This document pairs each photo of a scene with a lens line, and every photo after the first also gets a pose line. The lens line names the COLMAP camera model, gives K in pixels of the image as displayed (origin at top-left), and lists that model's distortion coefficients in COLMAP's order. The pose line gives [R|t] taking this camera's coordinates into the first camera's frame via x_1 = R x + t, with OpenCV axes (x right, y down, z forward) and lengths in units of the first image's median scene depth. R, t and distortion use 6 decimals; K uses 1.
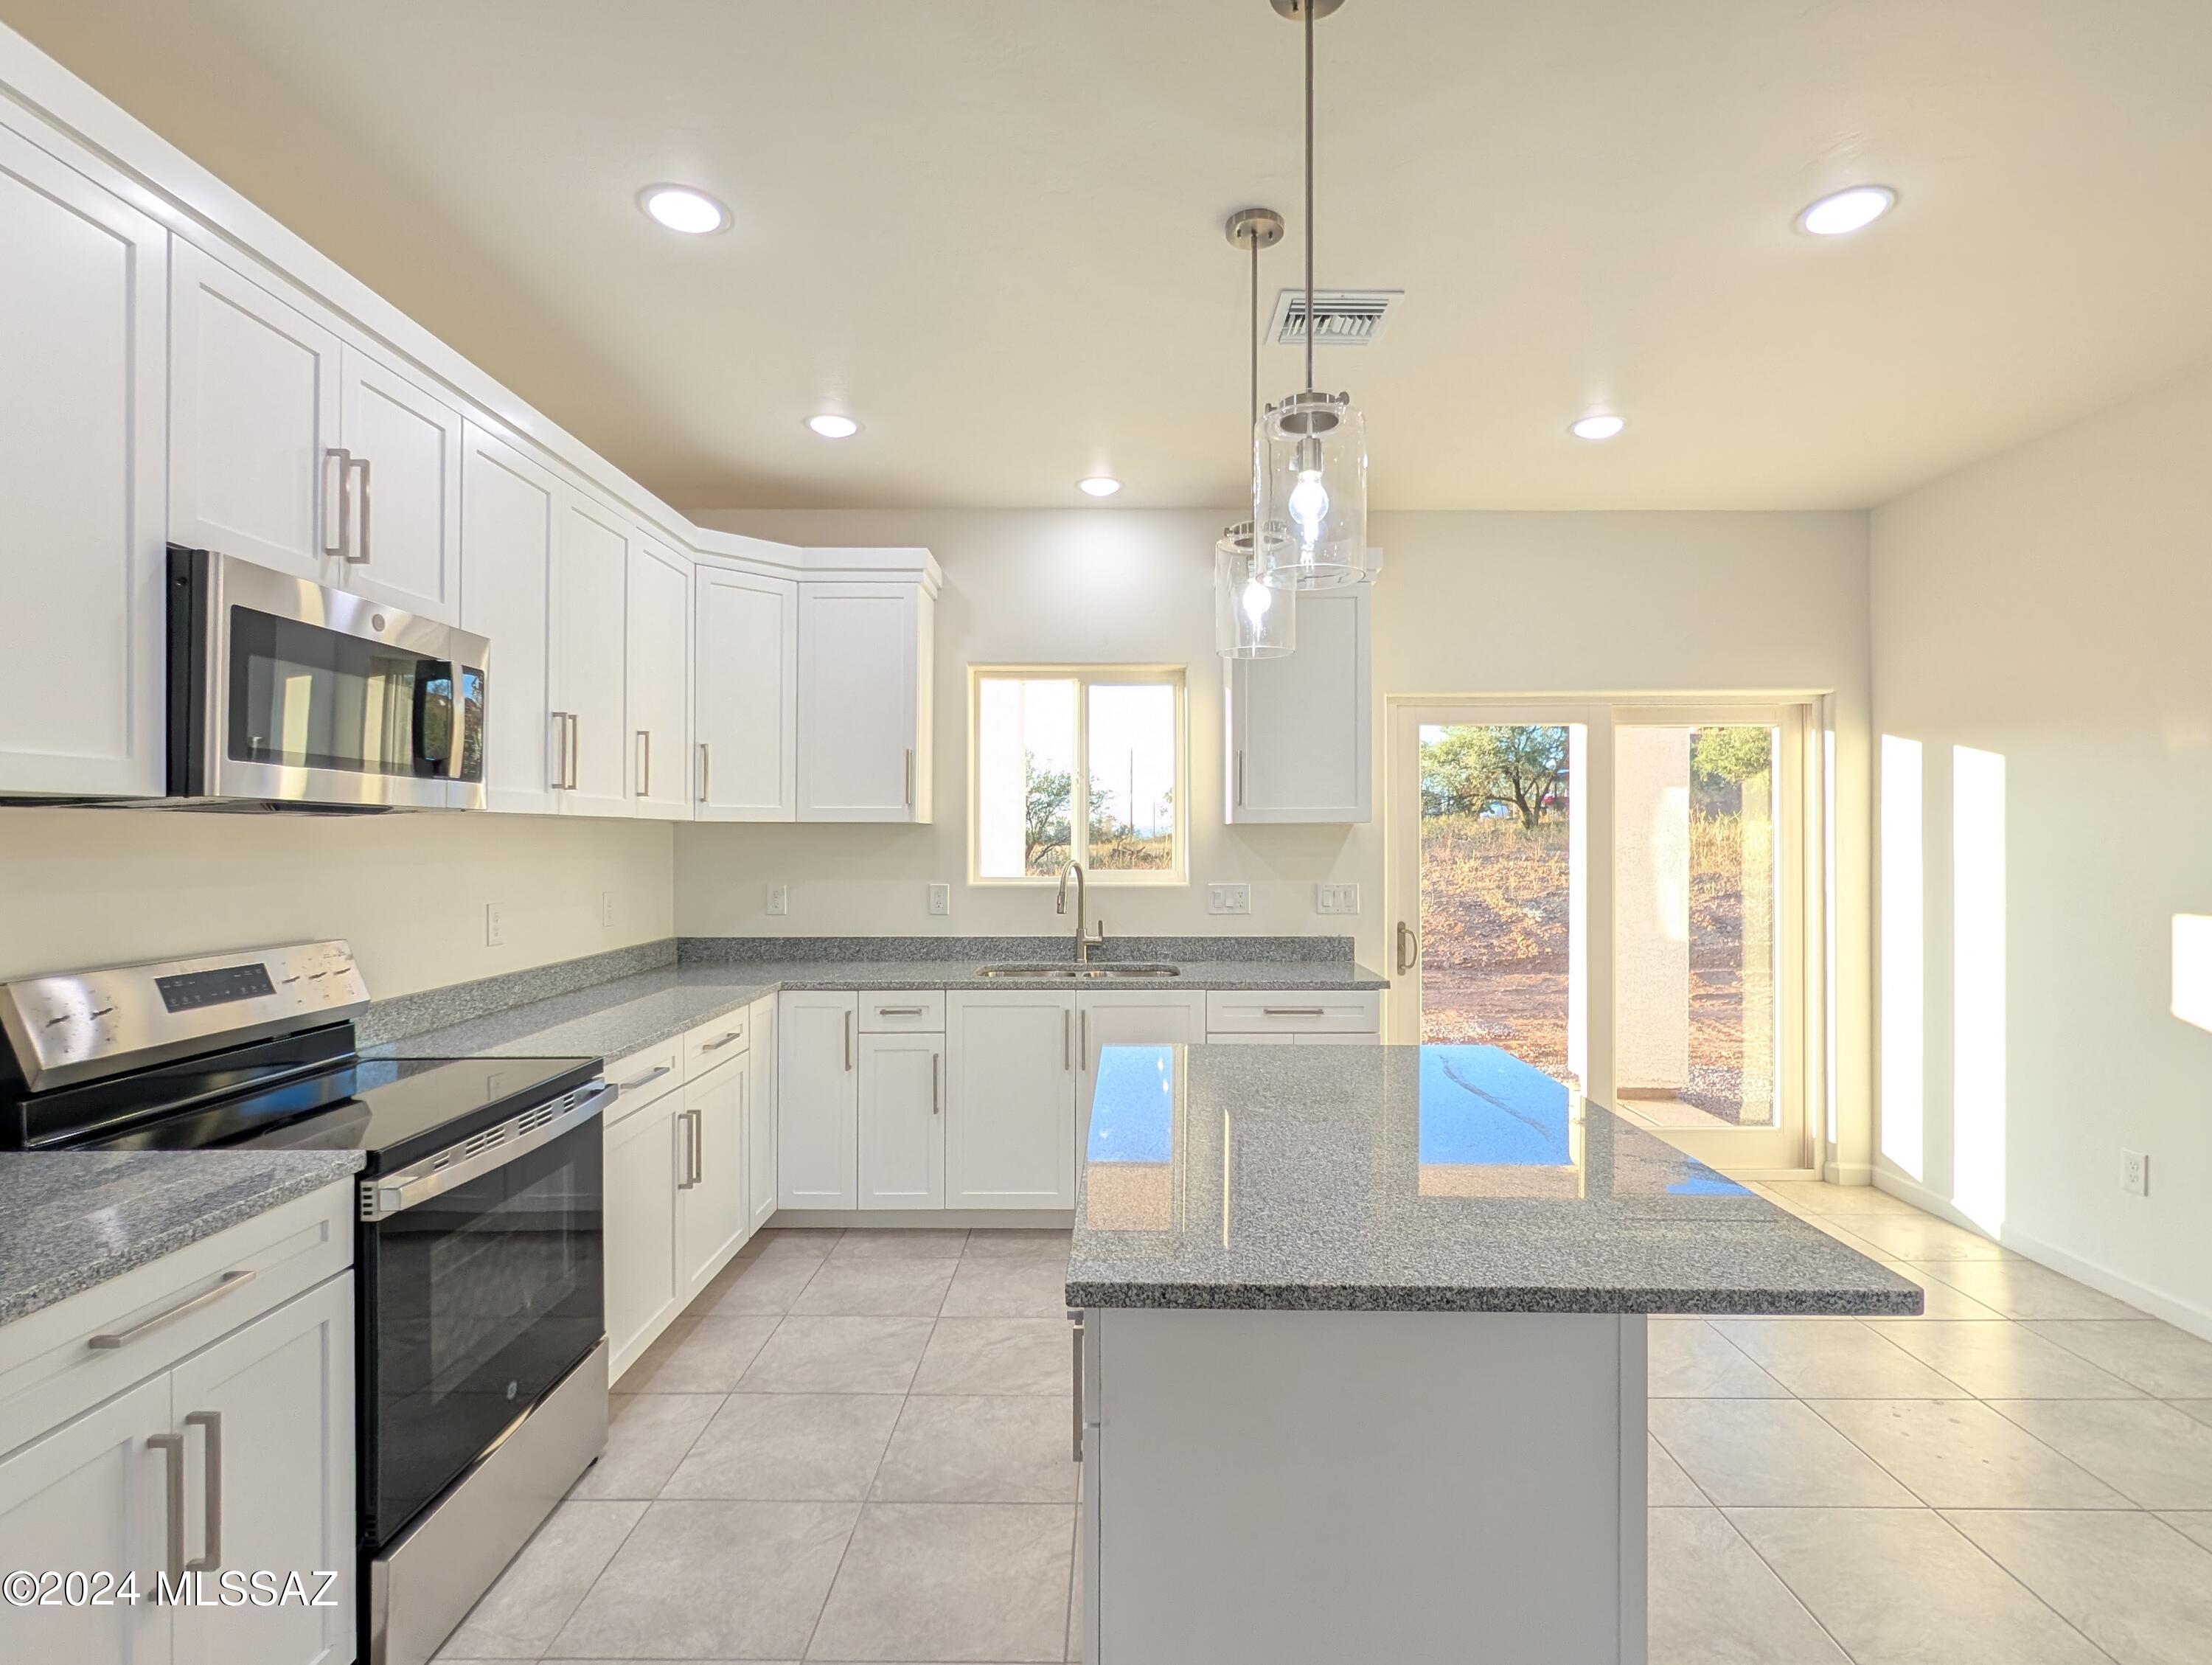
lens RADIAL K [[1085.4, 0, 1117.6], [0, 1085.4, 838.4], [0, 0, 1]] dist [-0.000080, -0.000434]
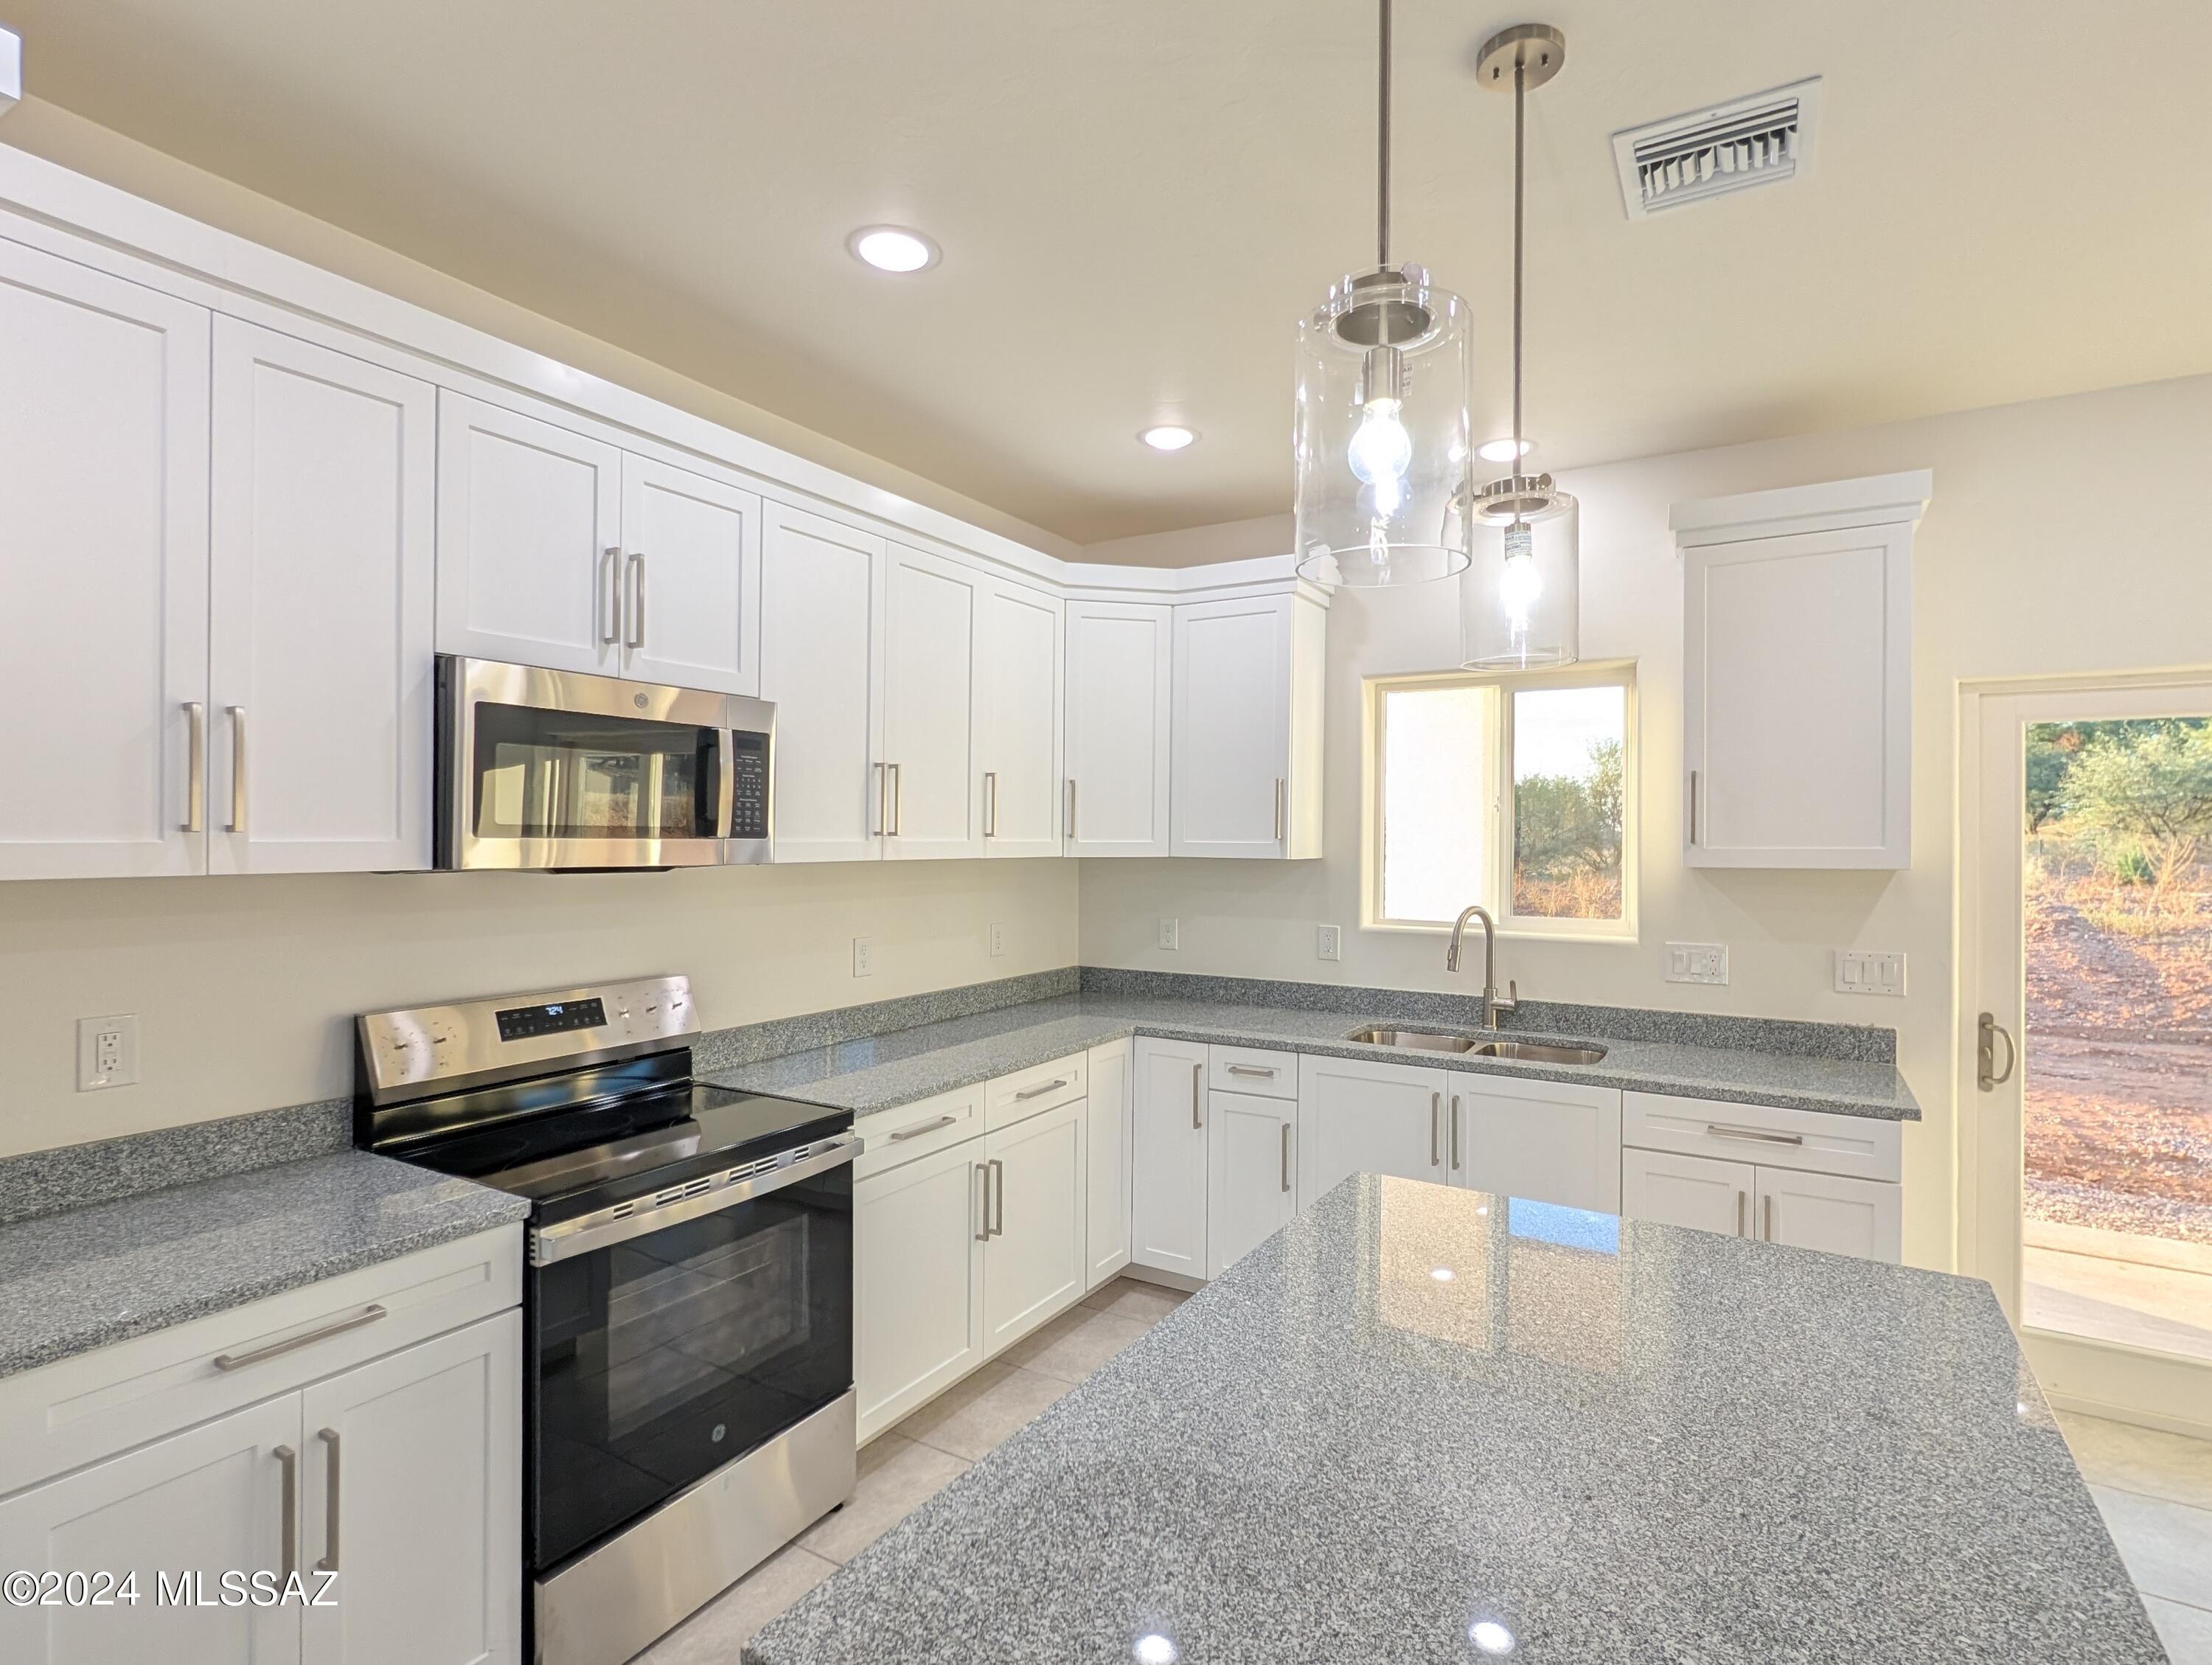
lens RADIAL K [[1085.4, 0, 1117.6], [0, 1085.4, 838.4], [0, 0, 1]] dist [-0.000080, -0.000434]
pose [[0.862125, 0.006890, -0.506648, 0.208837], [-0.006722, 0.999975, 0.002160, -0.046561], [0.506651, 0.001544, 0.862150, 0.211854]]
